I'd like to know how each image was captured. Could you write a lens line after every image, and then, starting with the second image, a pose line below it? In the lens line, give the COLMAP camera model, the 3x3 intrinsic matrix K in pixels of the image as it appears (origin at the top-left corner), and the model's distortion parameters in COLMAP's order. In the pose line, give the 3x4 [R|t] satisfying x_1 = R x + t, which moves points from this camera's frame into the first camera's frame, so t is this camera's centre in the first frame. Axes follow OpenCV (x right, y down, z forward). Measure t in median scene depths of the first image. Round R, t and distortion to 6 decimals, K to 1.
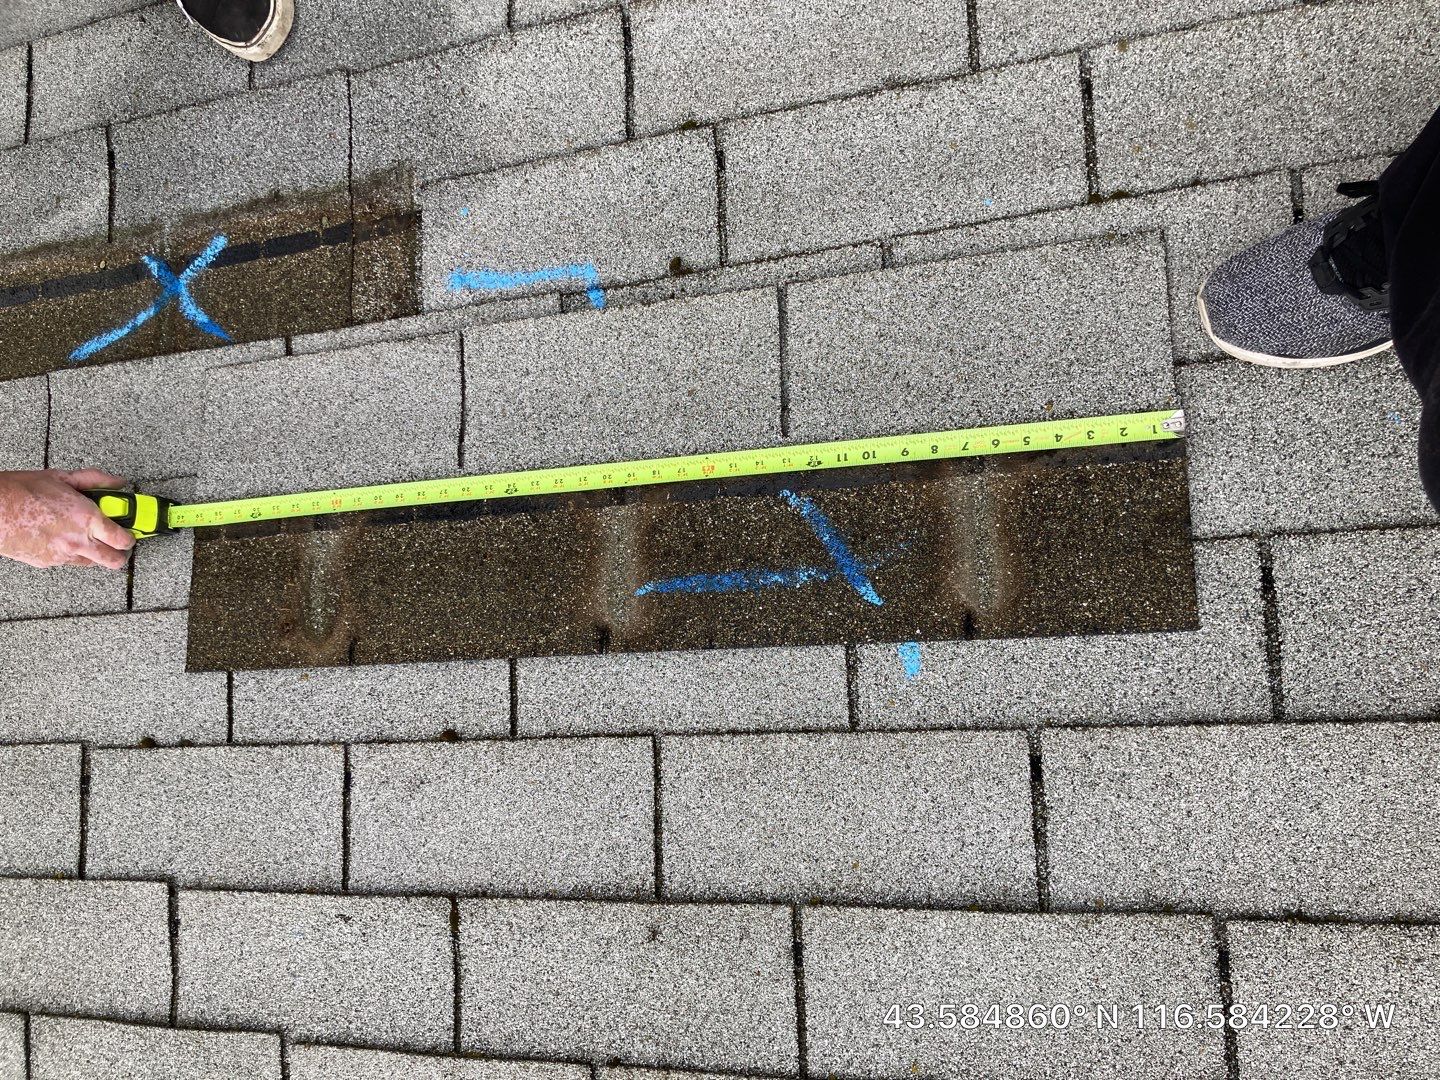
lens RADIAL K [[1070.1, 0, 720.0], [0, 1070.1, 540.0], [0, 0, 1]] dist [0.006633, 0.003001]
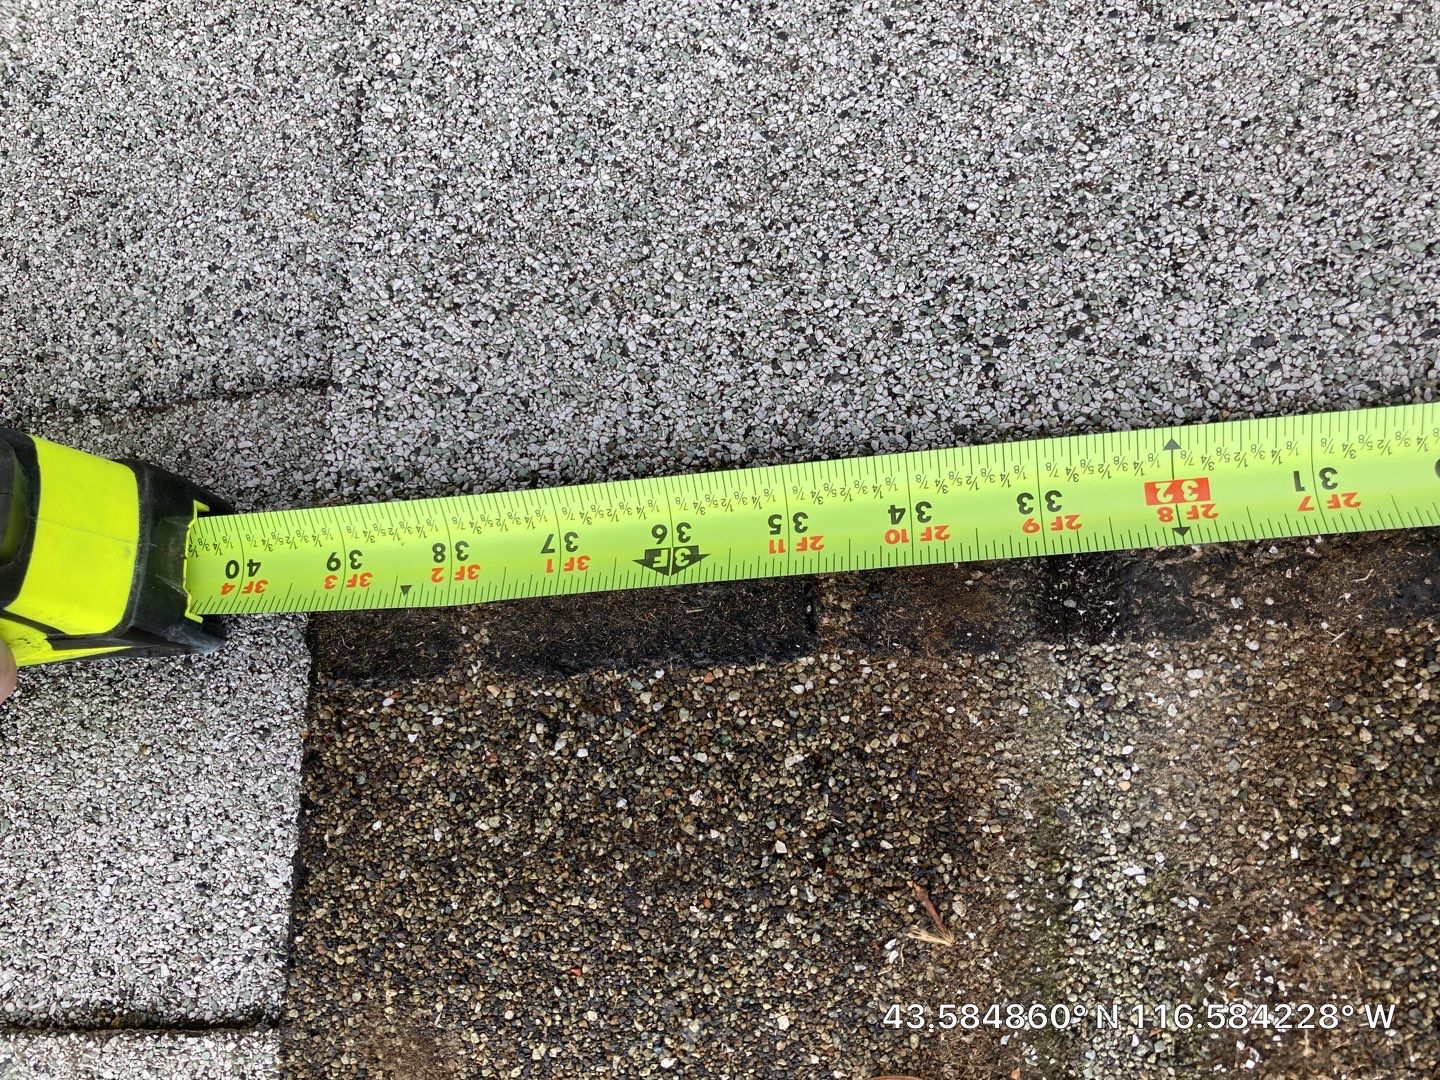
lens RADIAL K [[1070.1, 0, 720.0], [0, 1070.1, 540.0], [0, 0, 1]] dist [0.006633, 0.003001]
pose [[0.991694, 0.021719, 0.126775, -0.460429], [-0.010495, 0.996017, -0.088547, -0.009255], [-0.128193, 0.086481, 0.987971, 0.820210]]
